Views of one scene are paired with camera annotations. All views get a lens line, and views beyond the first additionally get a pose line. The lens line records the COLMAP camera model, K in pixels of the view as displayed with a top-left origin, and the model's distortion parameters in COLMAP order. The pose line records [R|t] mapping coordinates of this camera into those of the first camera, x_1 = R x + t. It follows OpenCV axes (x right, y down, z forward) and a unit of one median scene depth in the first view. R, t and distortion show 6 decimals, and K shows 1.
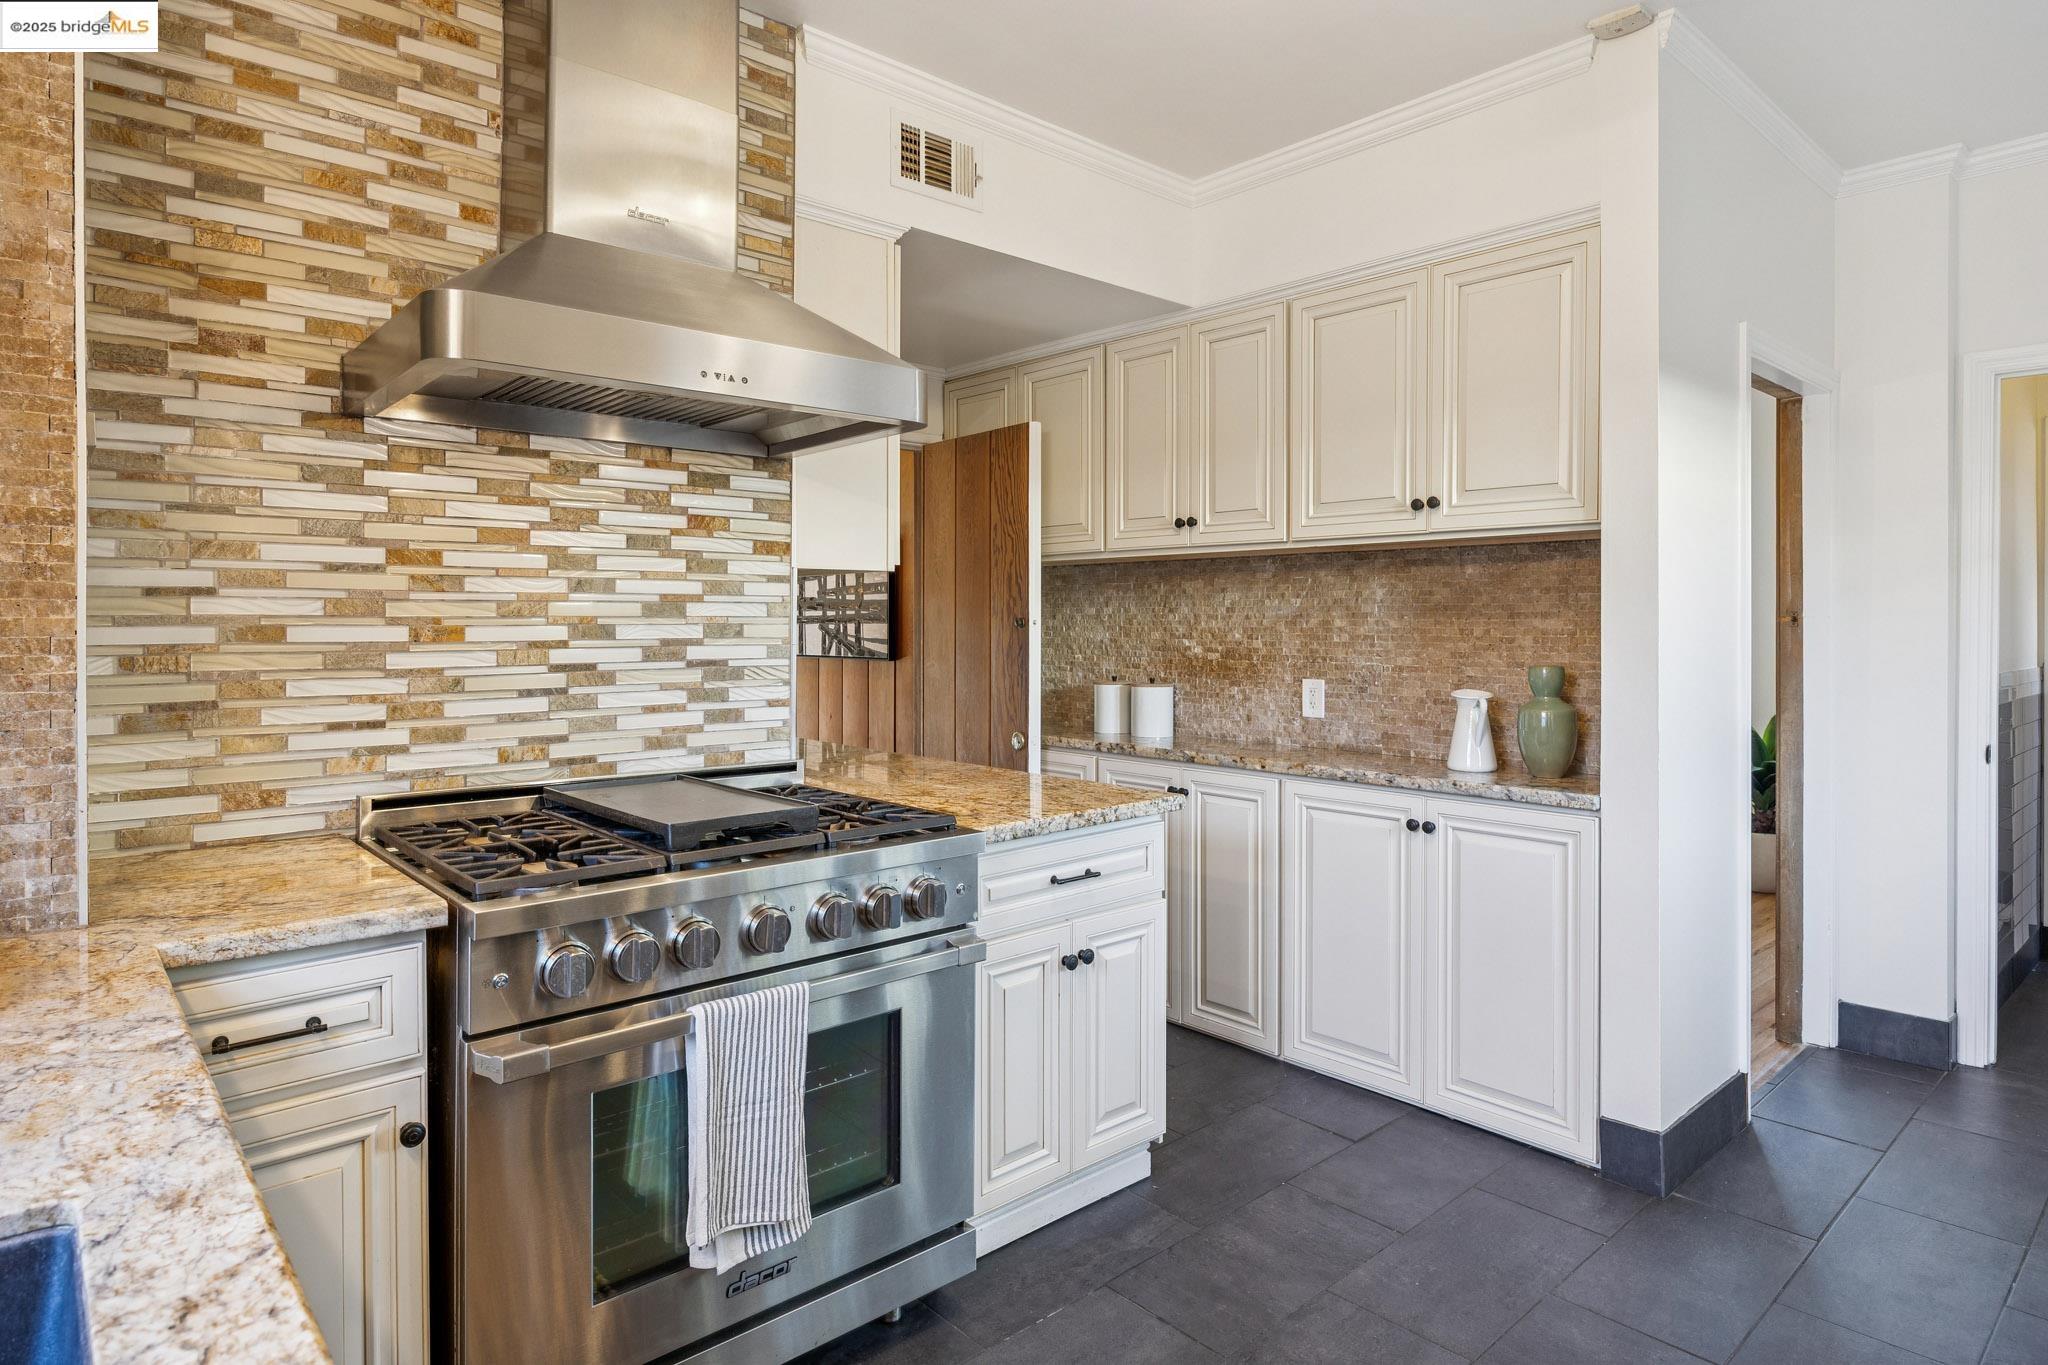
lens RADIAL K [[1140.0, 0, 1014.3], [0, 1140.0, 635.5], [0, 0, 1]] dist [0.003272, -0.000769]
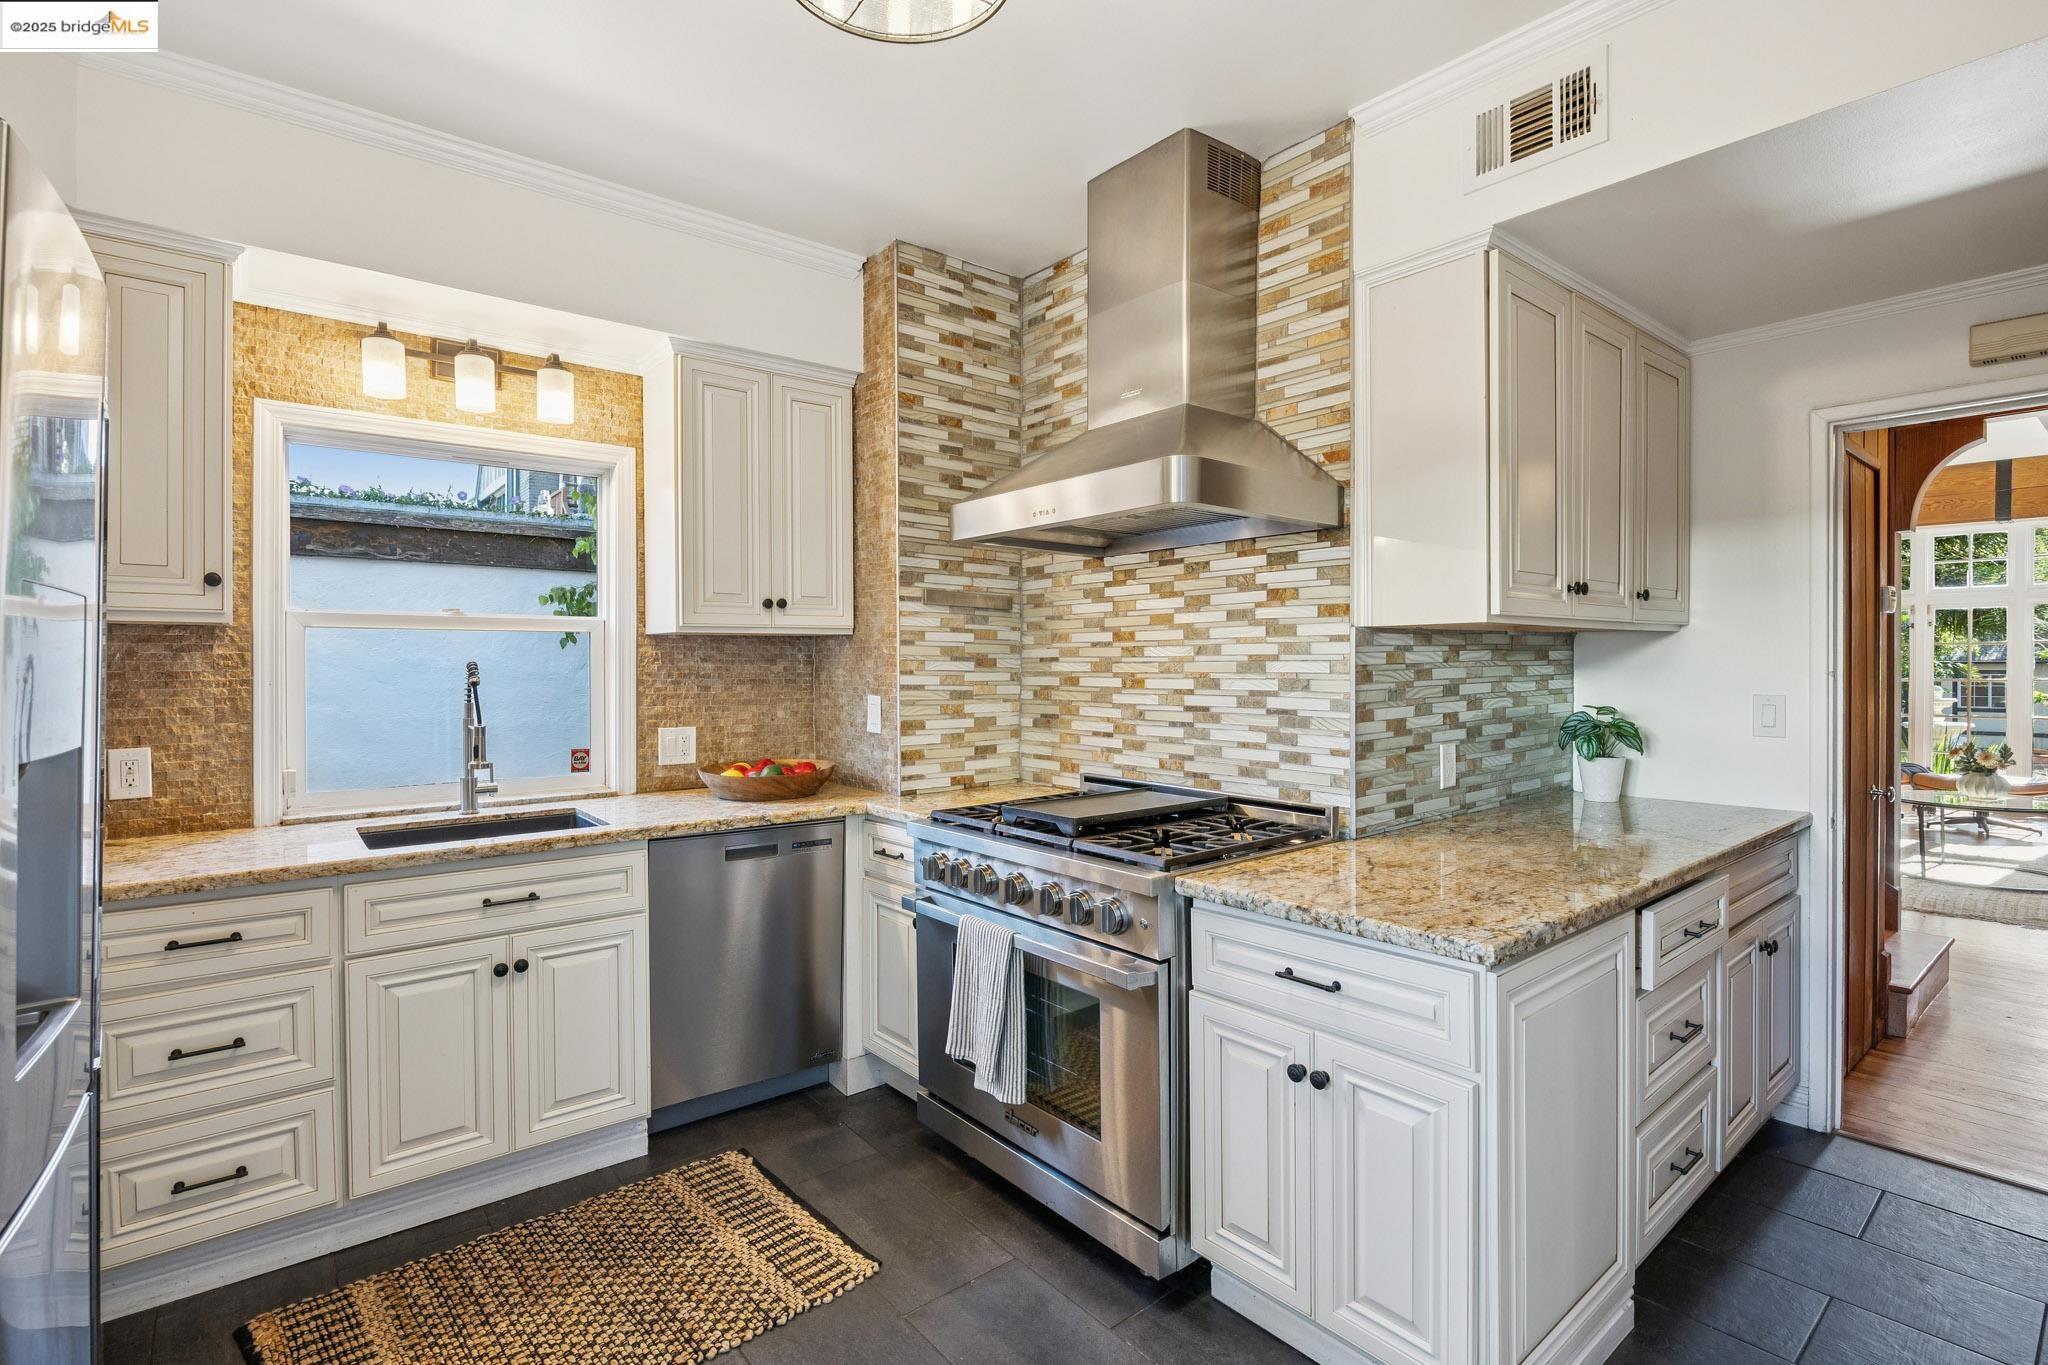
lens RADIAL K [[971.0, 0, 1024.0], [0, 971.0, 664.5], [0, 0, 1]] dist [-0.003584, 0.000114]
pose [[-0.035016, 0.006518, -0.999365, 0.784448], [-0.003710, 0.999971, 0.006652, -0.032208], [0.999380, 0.003940, -0.034991, 0.795137]]
